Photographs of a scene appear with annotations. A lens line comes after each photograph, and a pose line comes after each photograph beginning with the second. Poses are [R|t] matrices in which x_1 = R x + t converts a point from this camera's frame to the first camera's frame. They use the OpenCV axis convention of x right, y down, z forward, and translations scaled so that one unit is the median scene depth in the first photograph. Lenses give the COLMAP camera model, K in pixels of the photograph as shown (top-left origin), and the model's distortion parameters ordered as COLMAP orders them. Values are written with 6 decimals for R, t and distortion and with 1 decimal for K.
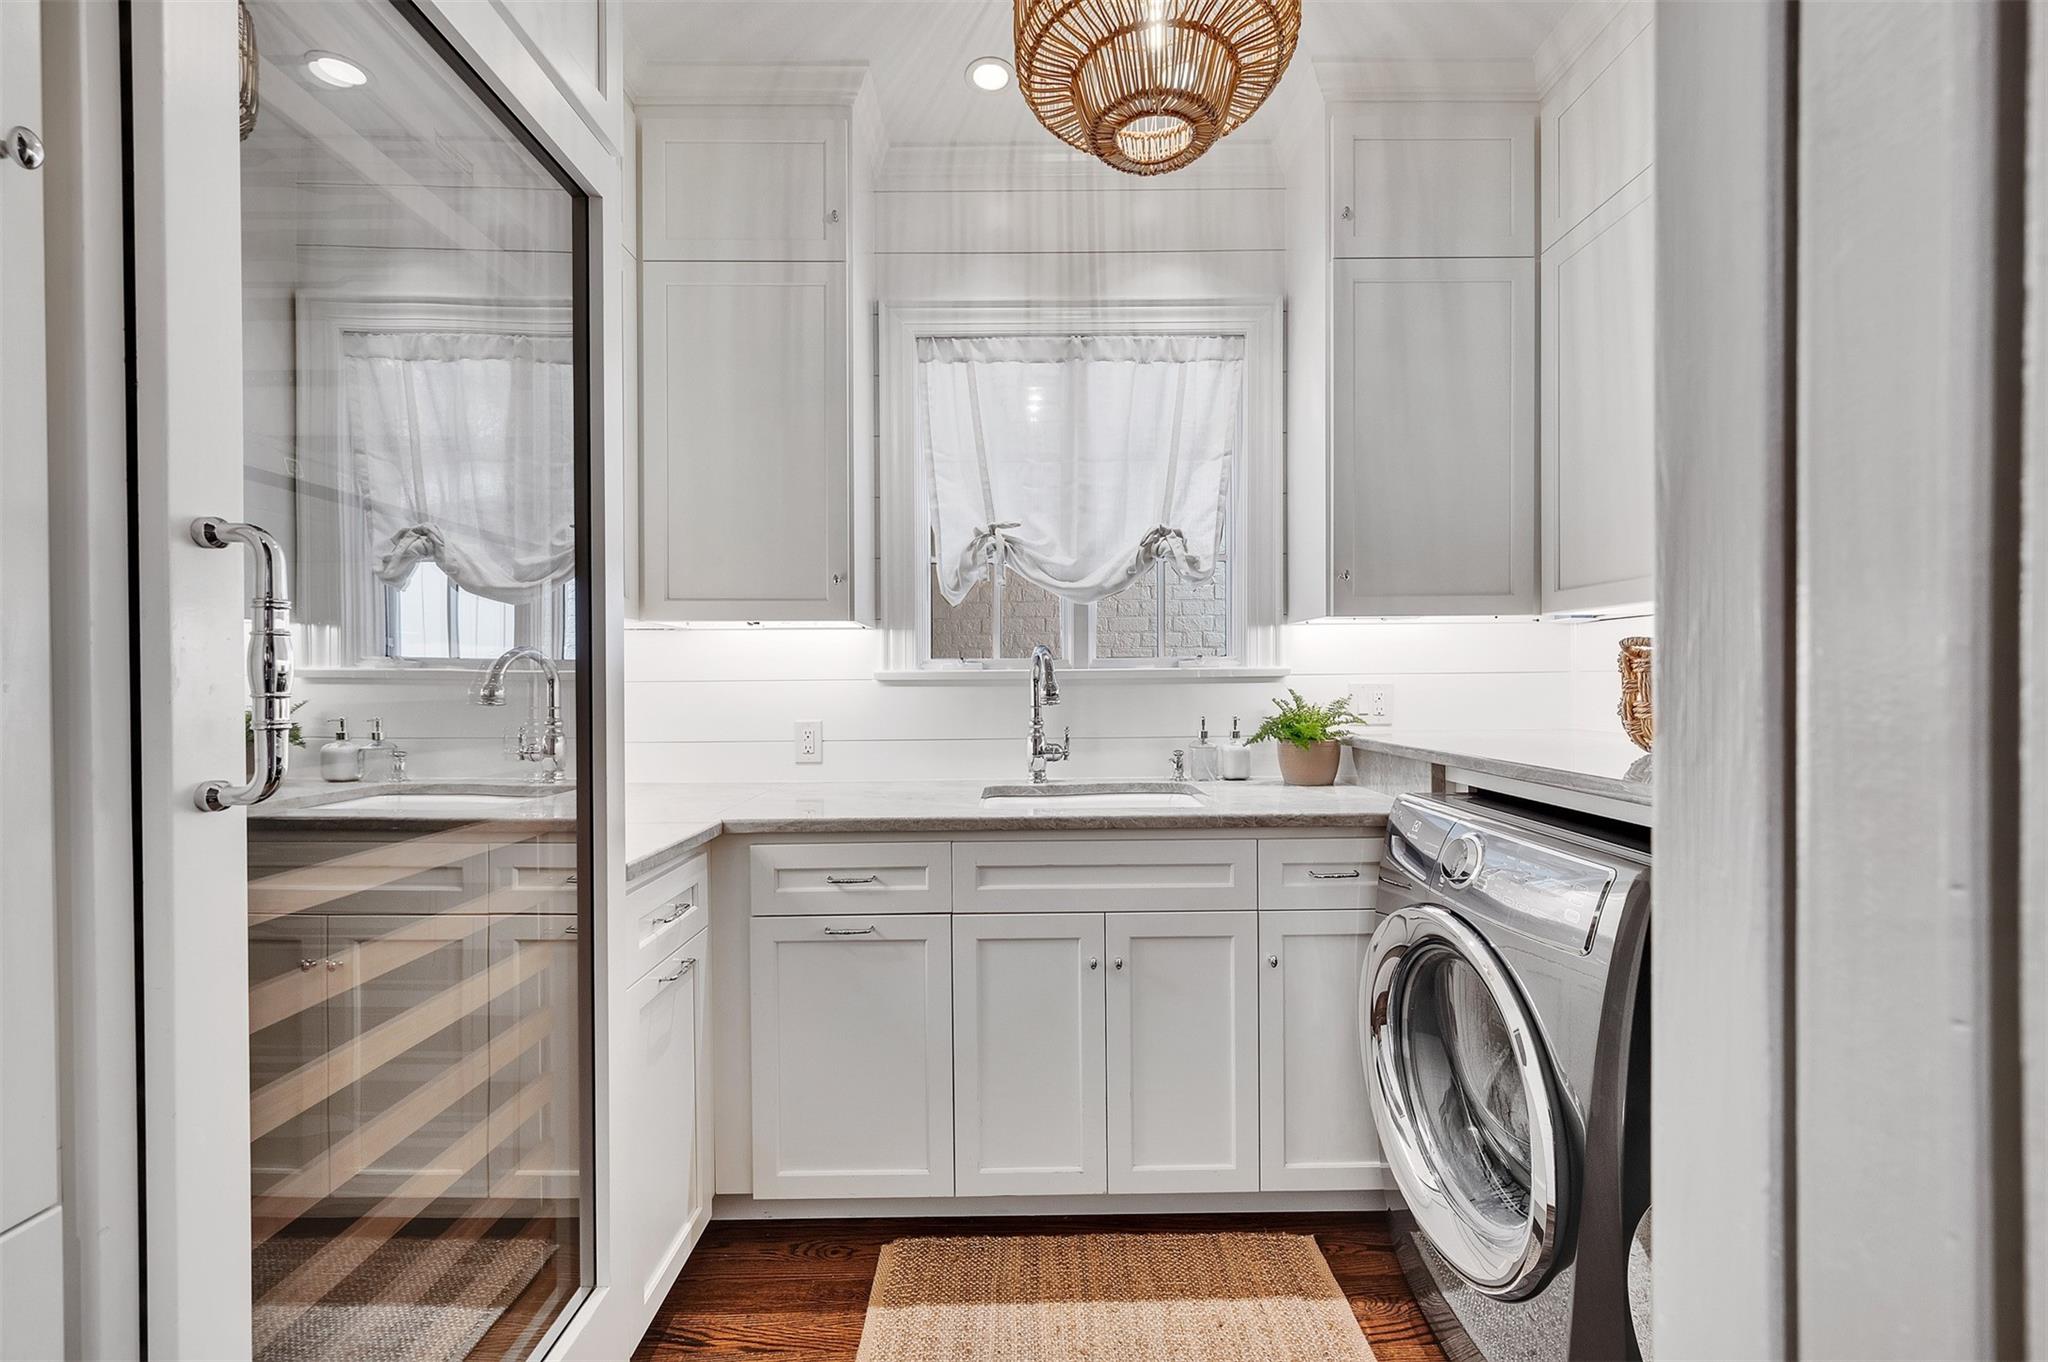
lens RADIAL K [[802.7, 0, 1038.9], [0, 802.7, 689.5], [0, 0, 1]] dist [0.000232, 0.000832]
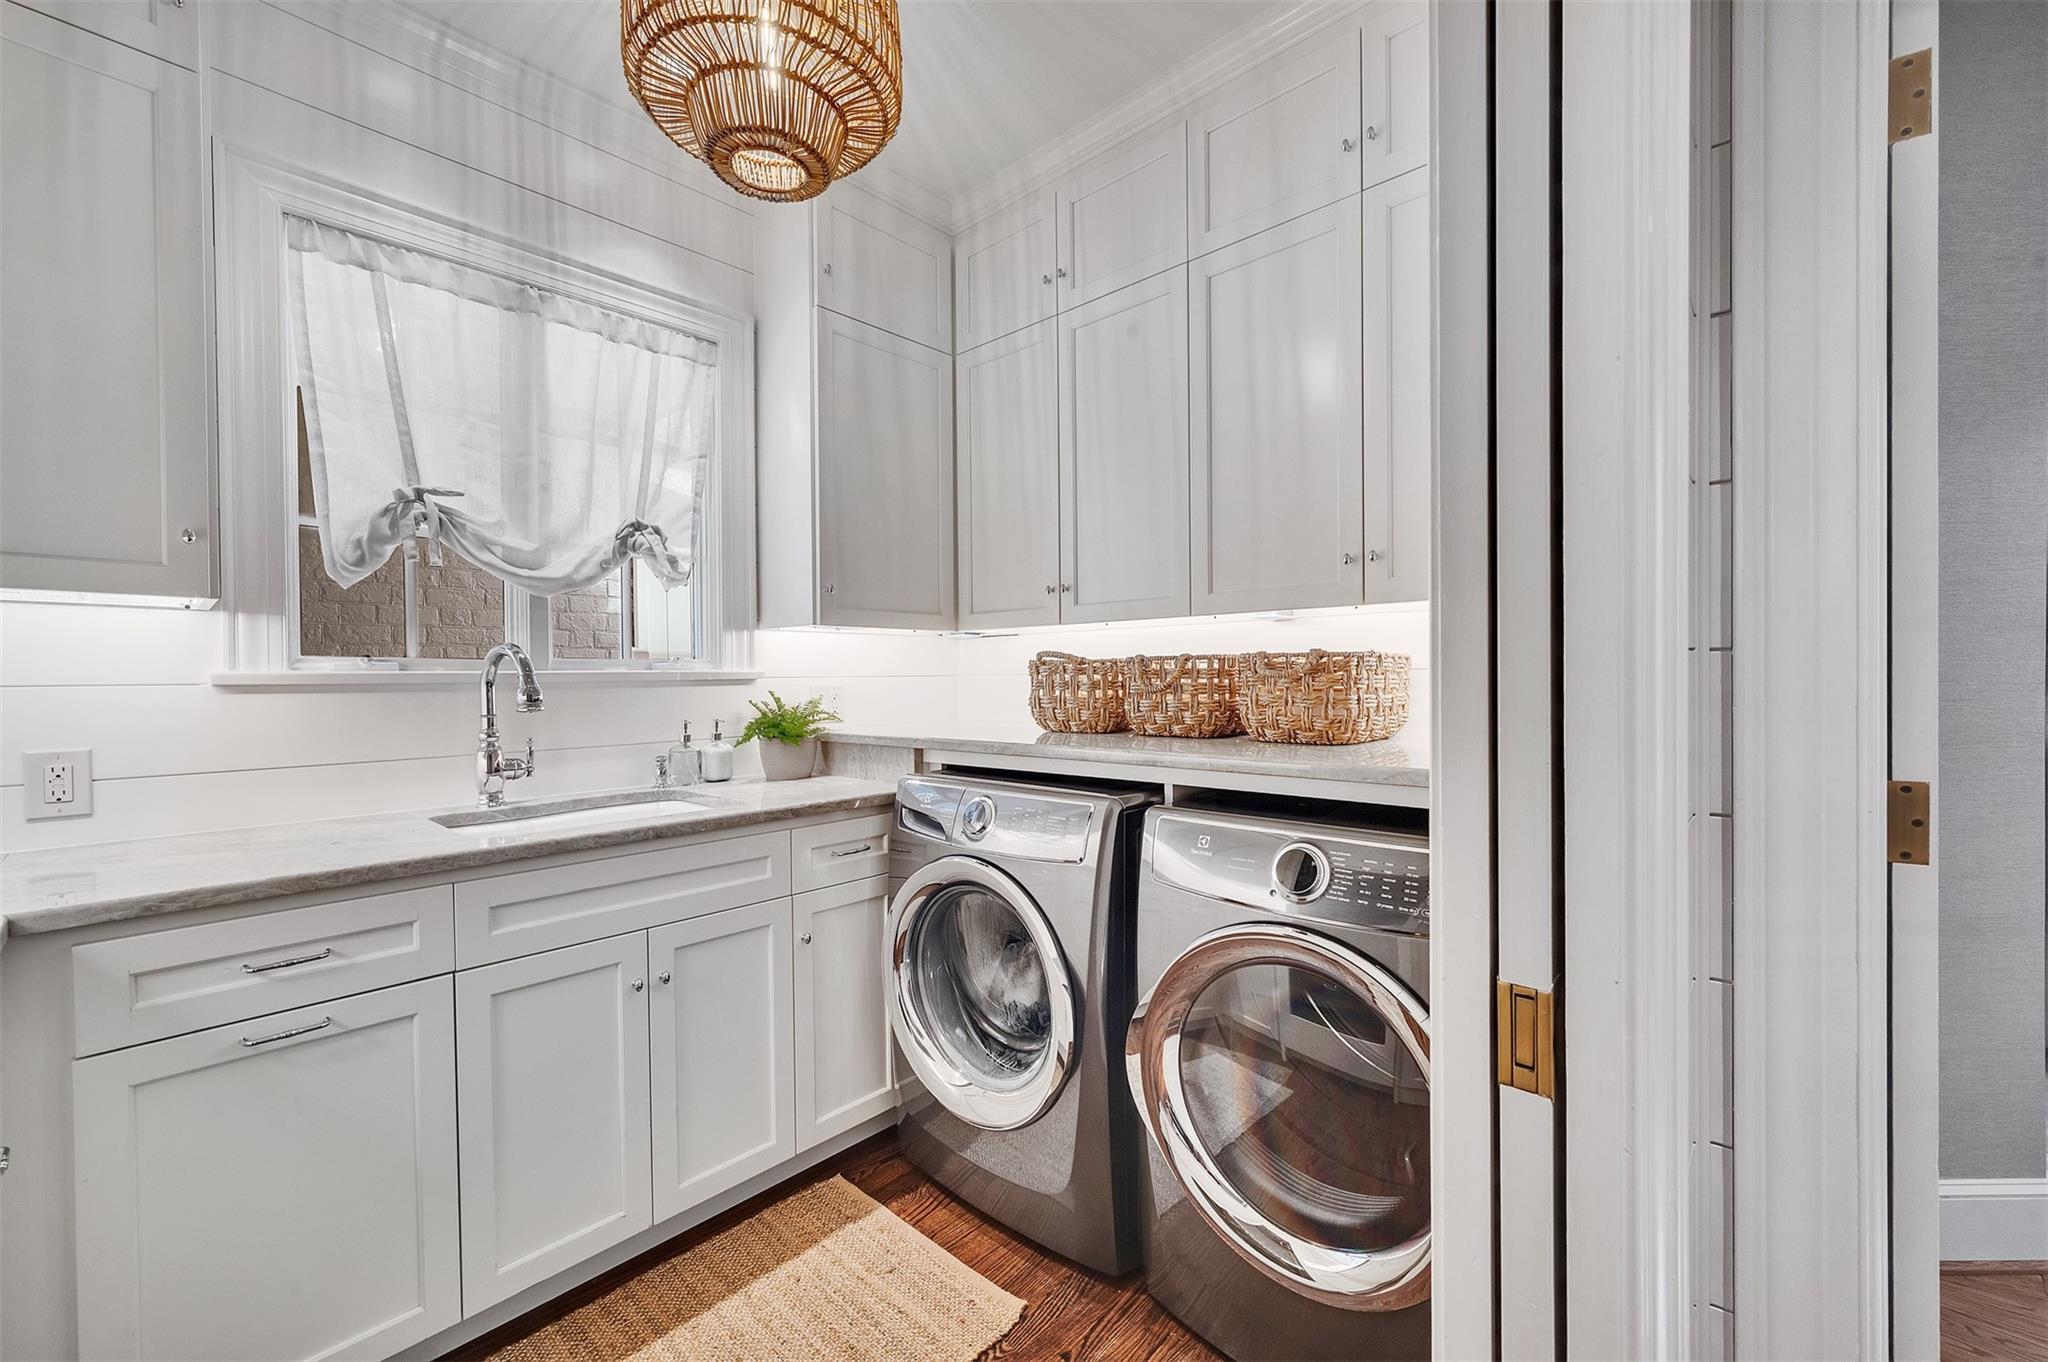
lens RADIAL K [[802.7, 0, 1038.9], [0, 802.7, 689.5], [0, 0, 1]] dist [0.000232, 0.000832]
pose [[0.687427, -0.010369, 0.726180, -0.218053], [0.014588, 0.999893, 0.000468, 0.002292], [-0.726107, 0.010272, 0.687505, 0.010858]]
